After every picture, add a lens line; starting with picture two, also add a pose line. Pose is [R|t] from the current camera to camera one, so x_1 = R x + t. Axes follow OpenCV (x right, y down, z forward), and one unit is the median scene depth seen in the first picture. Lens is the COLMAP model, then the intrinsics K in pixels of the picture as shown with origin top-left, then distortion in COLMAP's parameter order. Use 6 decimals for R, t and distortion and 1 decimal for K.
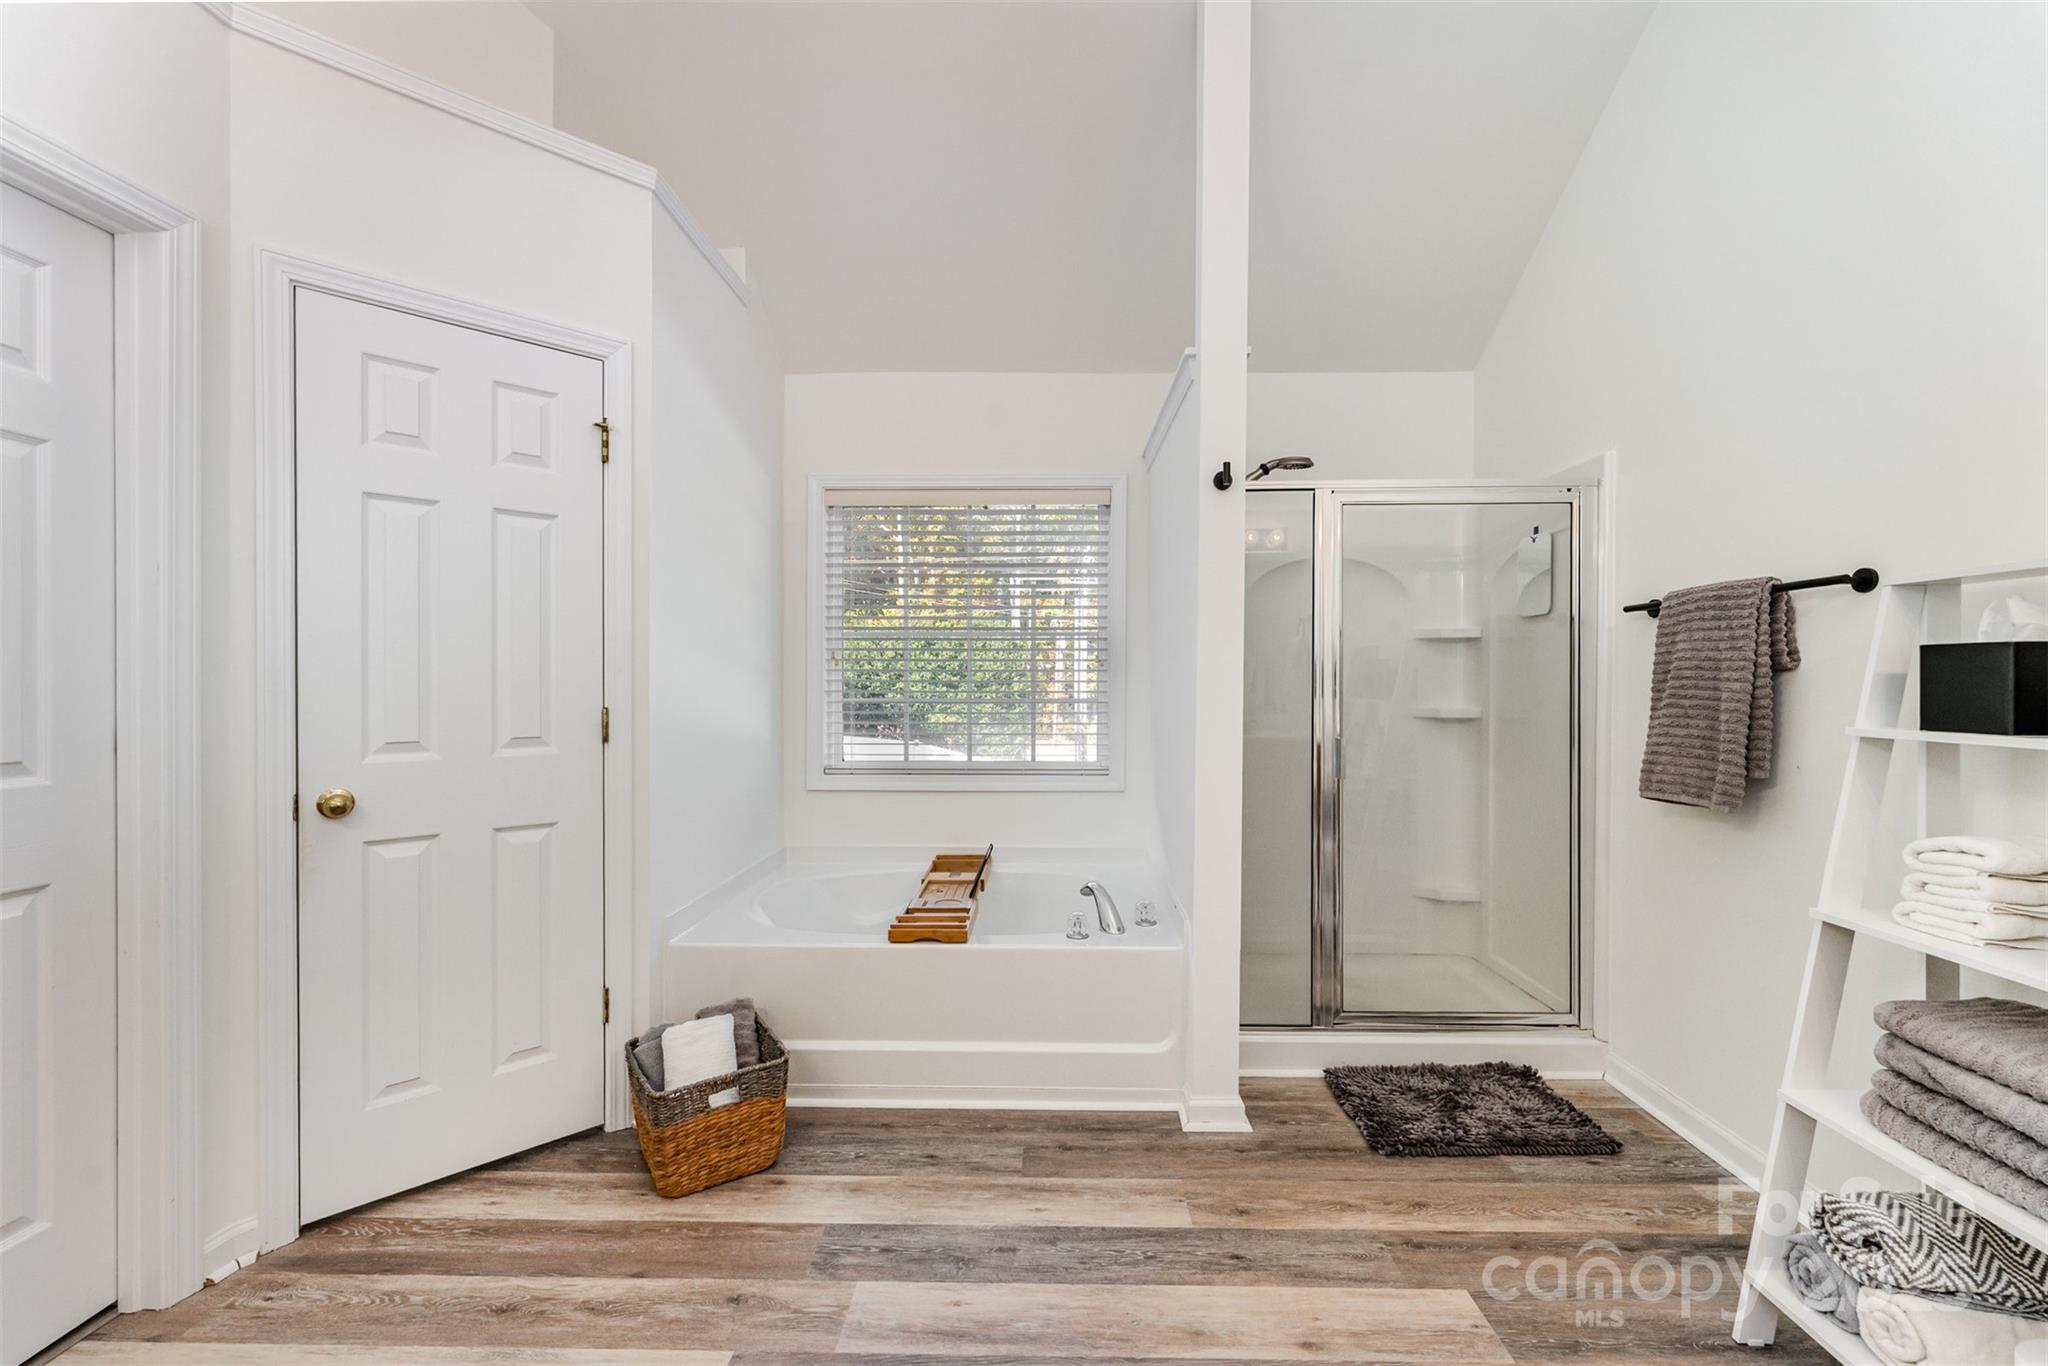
lens RADIAL K [[832.4, 0, 1034.1], [0, 832.4, 690.3], [0, 0, 1]] dist [0.000553, 0.001095]
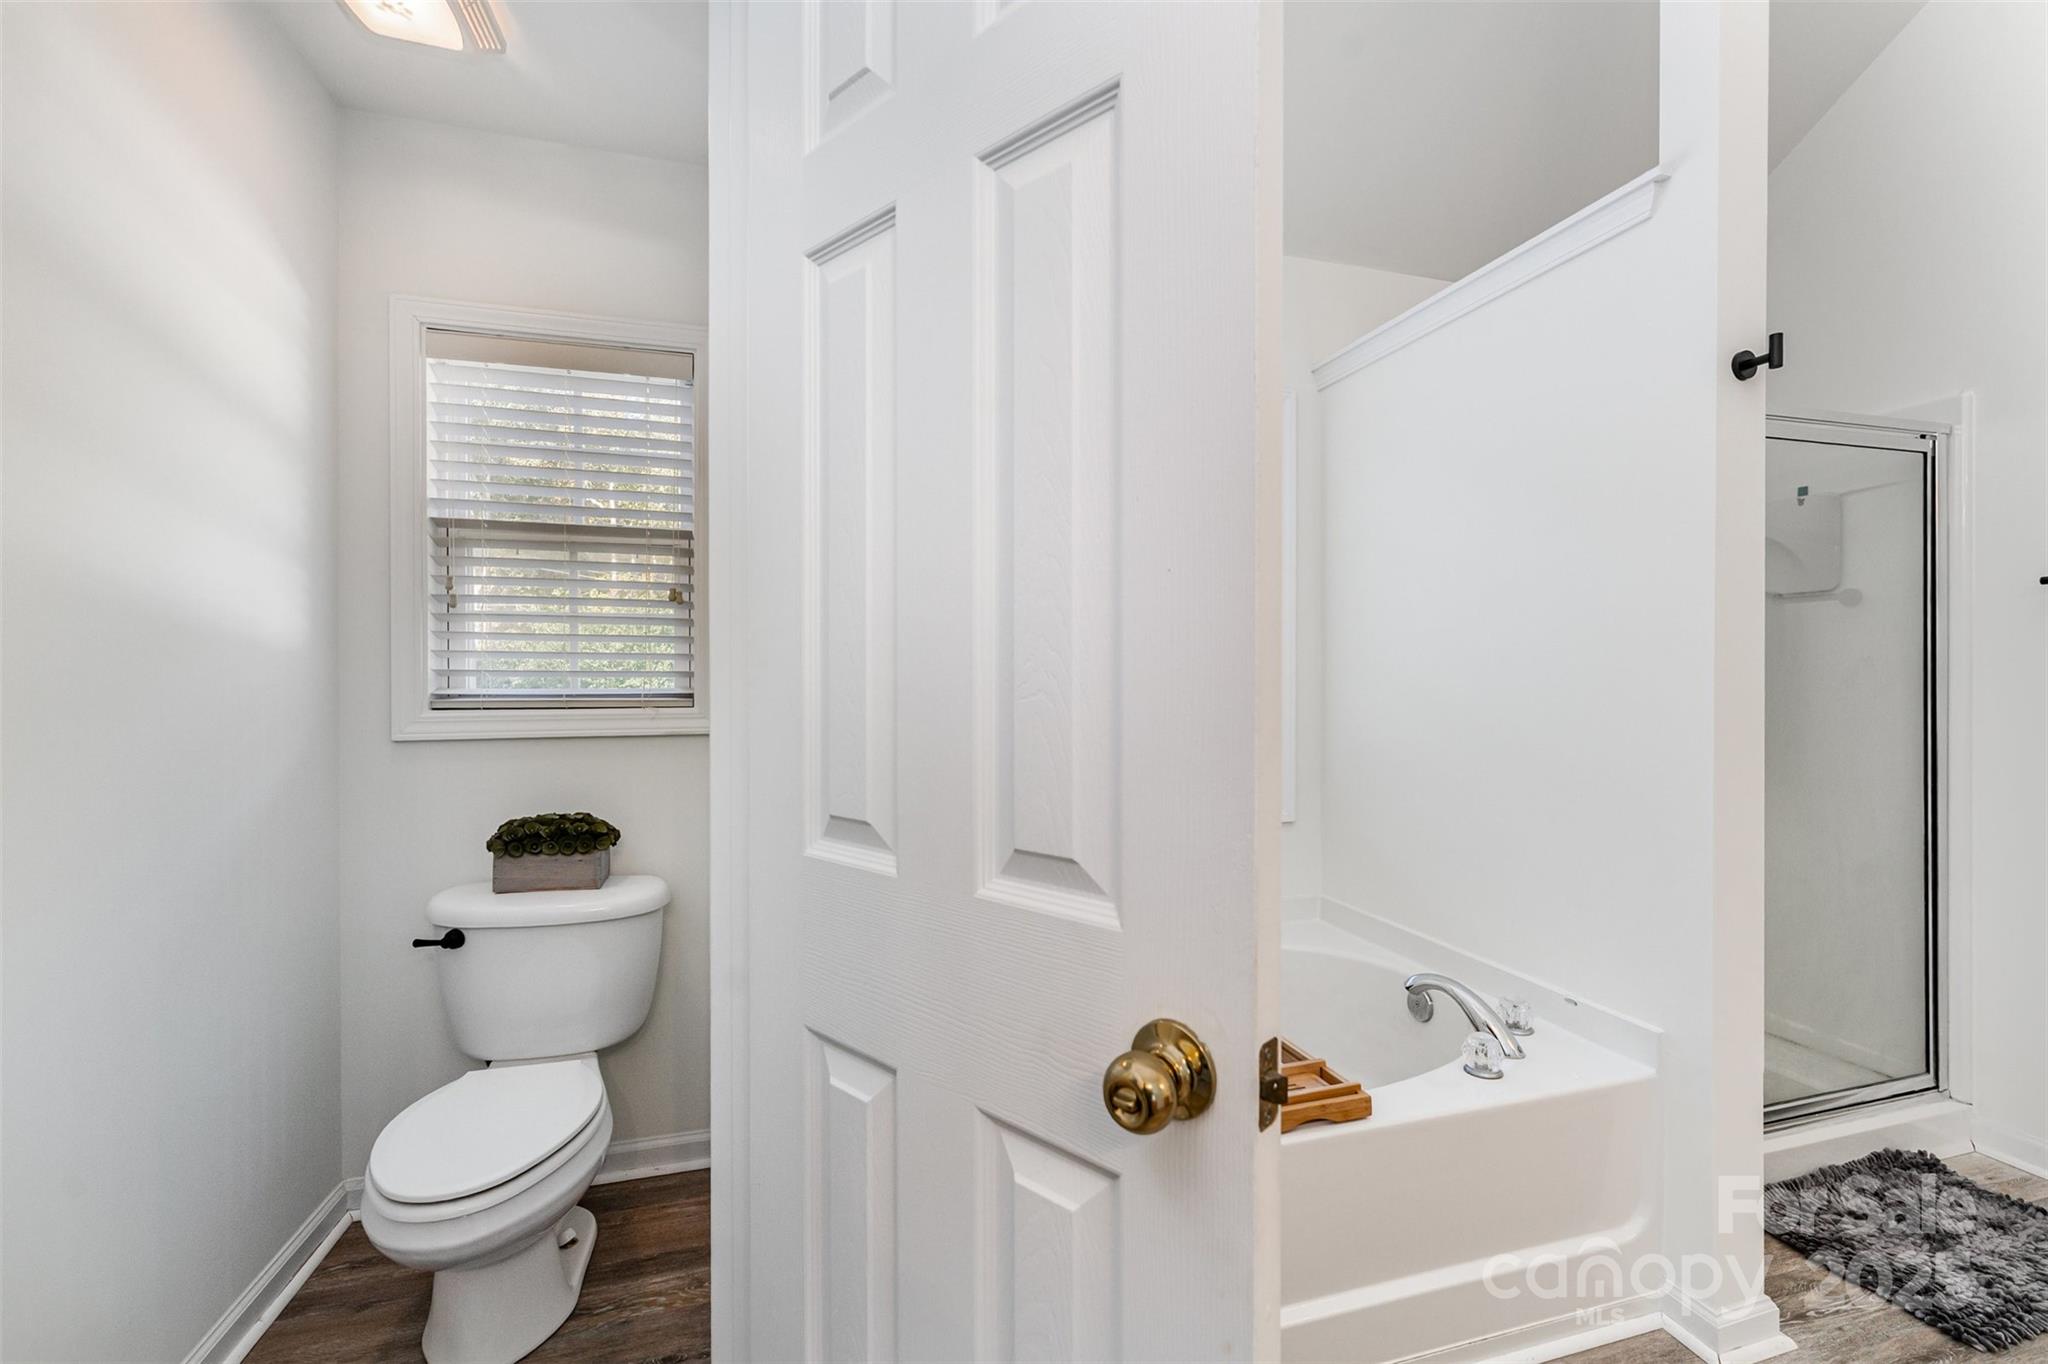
lens RADIAL K [[832.4, 0, 1019.6], [0, 832.4, 686.2], [0, 0, 1]] dist [0.000553, 0.001095]
pose [[0.953456, -0.007567, 0.301437, -0.459901], [0.006053, 0.999964, 0.005957, -0.005067], [-0.301472, -0.003855, 0.953467, 0.486665]]
